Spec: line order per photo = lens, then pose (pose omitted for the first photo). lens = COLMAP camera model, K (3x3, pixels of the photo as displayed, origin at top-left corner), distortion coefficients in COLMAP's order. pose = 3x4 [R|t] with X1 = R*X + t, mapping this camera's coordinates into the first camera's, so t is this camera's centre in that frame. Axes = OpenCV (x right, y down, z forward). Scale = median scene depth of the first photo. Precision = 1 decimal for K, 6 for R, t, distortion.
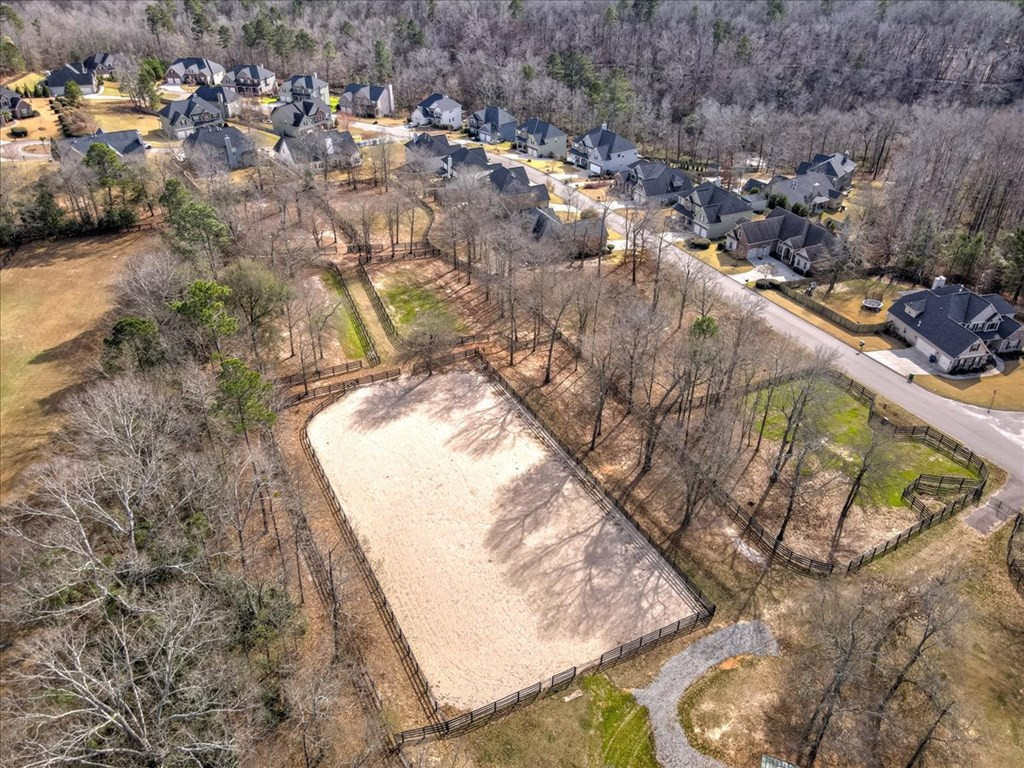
lens RADIAL K [[776.1, 0, 512.0], [0, 776.1, 384.0], [0, 0, 1]] dist [-0.006937, 0.046796]
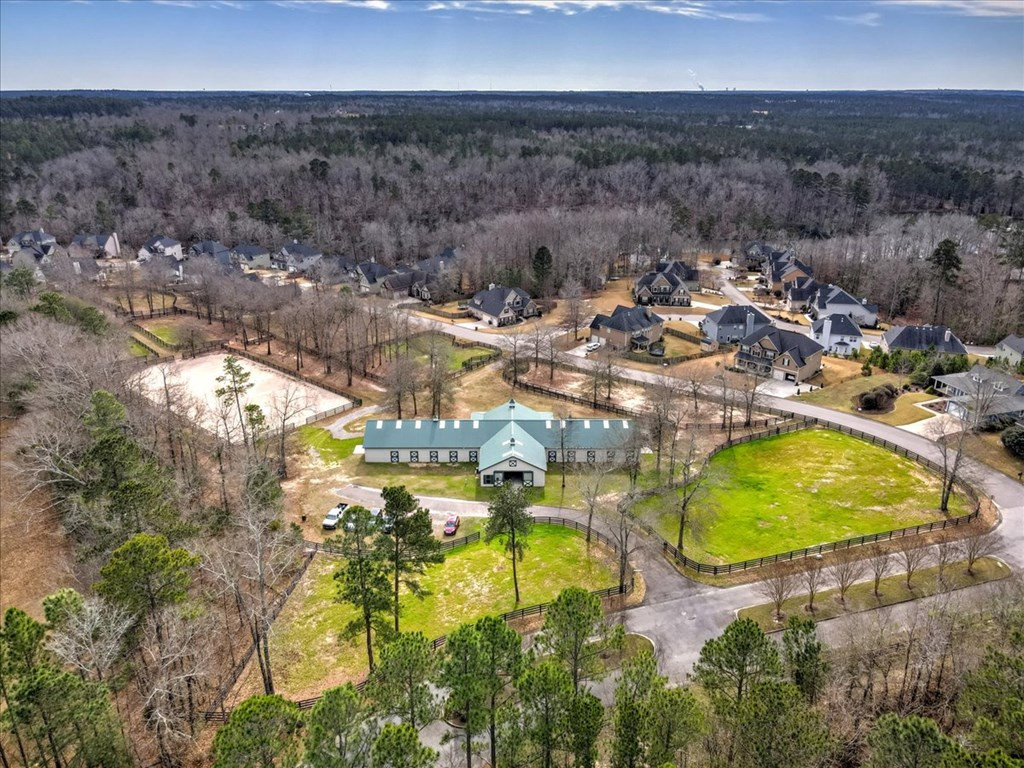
lens RADIAL K [[776.1, 0, 512.0], [0, 776.1, 384.0], [0, 0, 1]] dist [-0.006937, 0.046796]
pose [[0.933498, -0.131724, 0.333512, -0.014123], [0.196609, 0.965835, -0.168842, 0.190703], [-0.299877, 0.223185, 0.927503, -0.297326]]
